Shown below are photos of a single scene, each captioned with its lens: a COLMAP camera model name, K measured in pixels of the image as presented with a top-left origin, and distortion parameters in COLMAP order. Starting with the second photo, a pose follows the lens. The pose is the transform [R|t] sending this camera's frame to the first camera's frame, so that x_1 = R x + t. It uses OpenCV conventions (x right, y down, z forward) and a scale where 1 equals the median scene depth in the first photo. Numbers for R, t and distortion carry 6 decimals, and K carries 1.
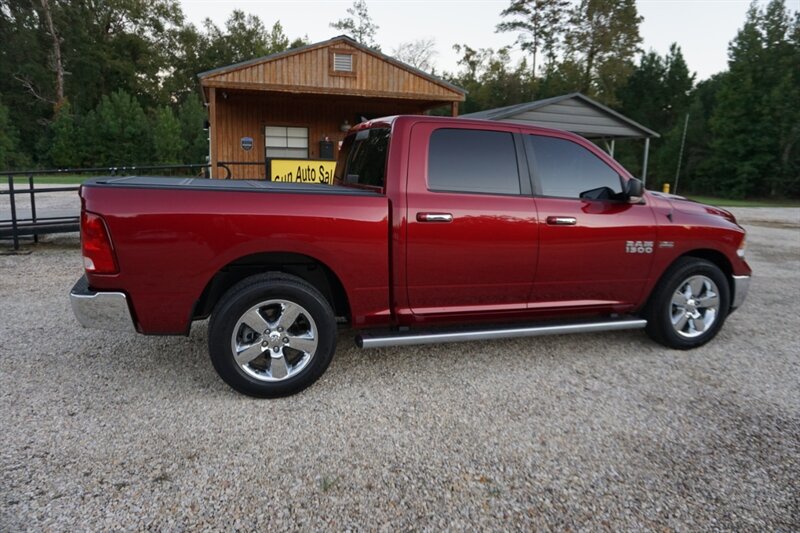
lens RADIAL K [[533.5, 0, 401.8], [0, 533.5, 262.9], [0, 0, 1]] dist [-0.047102, 0.033379]
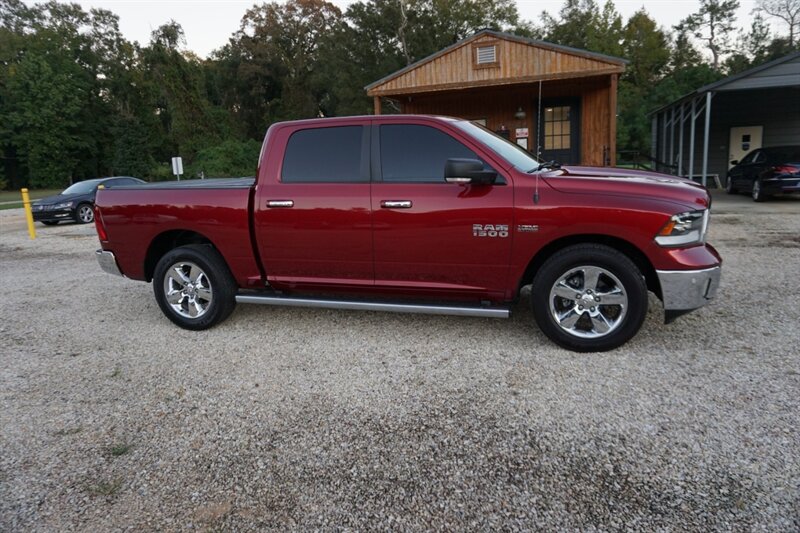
lens RADIAL K [[533.5, 0, 404.1], [0, 533.5, 263.6], [0, 0, 1]] dist [-0.047102, 0.033379]
pose [[0.800422, 0.049656, -0.597376, 0.406832], [-0.035218, 0.998737, 0.035830, -0.000096], [0.598401, -0.007641, 0.801160, 0.068114]]
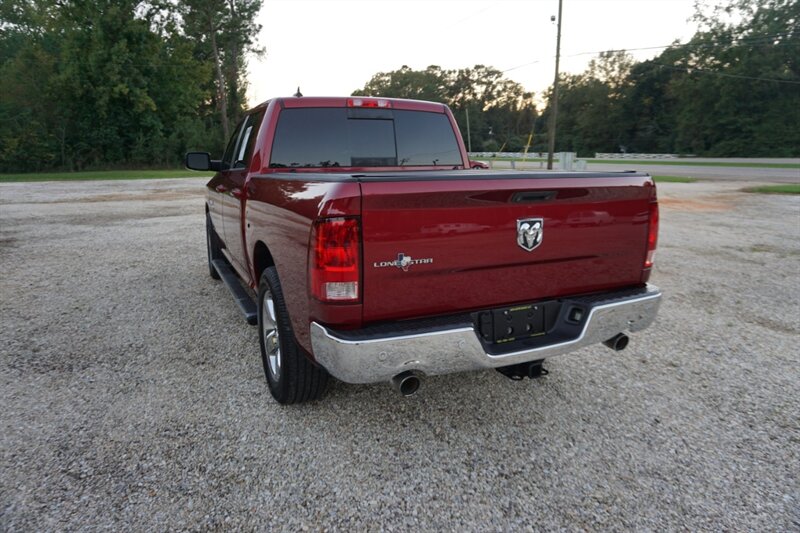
lens RADIAL K [[533.5, 0, 398.8], [0, 533.5, 264.4], [0, 0, 1]] dist [-0.047102, 0.033379]
pose [[-0.083832, -0.235130, 0.968342, -0.481718], [0.175772, 0.953036, 0.246631, -0.097557], [-0.980855, 0.190883, -0.038566, 0.482963]]
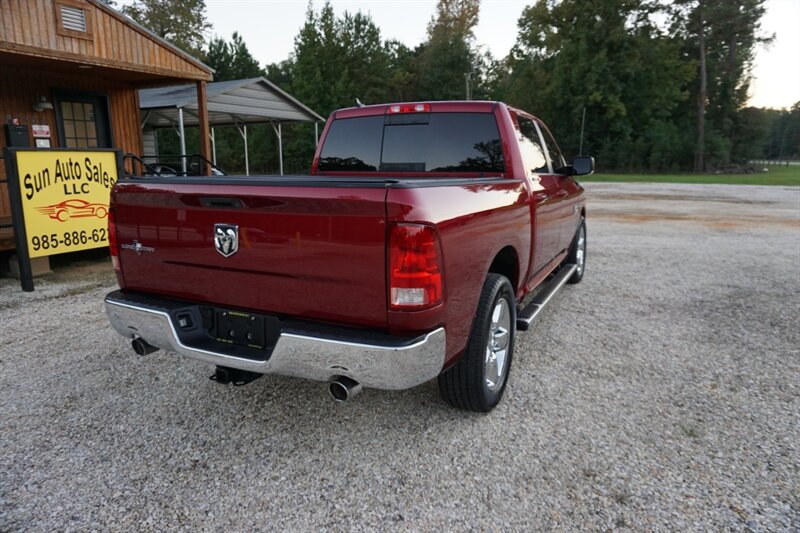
lens RADIAL K [[533.5, 0, 401.6], [0, 533.5, 262.9], [0, 0, 1]] dist [-0.047102, 0.033379]
pose [[0.708606, -0.168628, 0.685159, -0.352451], [0.149232, 0.984874, 0.088053, -0.035710], [-0.689643, 0.039853, 0.723052, 0.162020]]
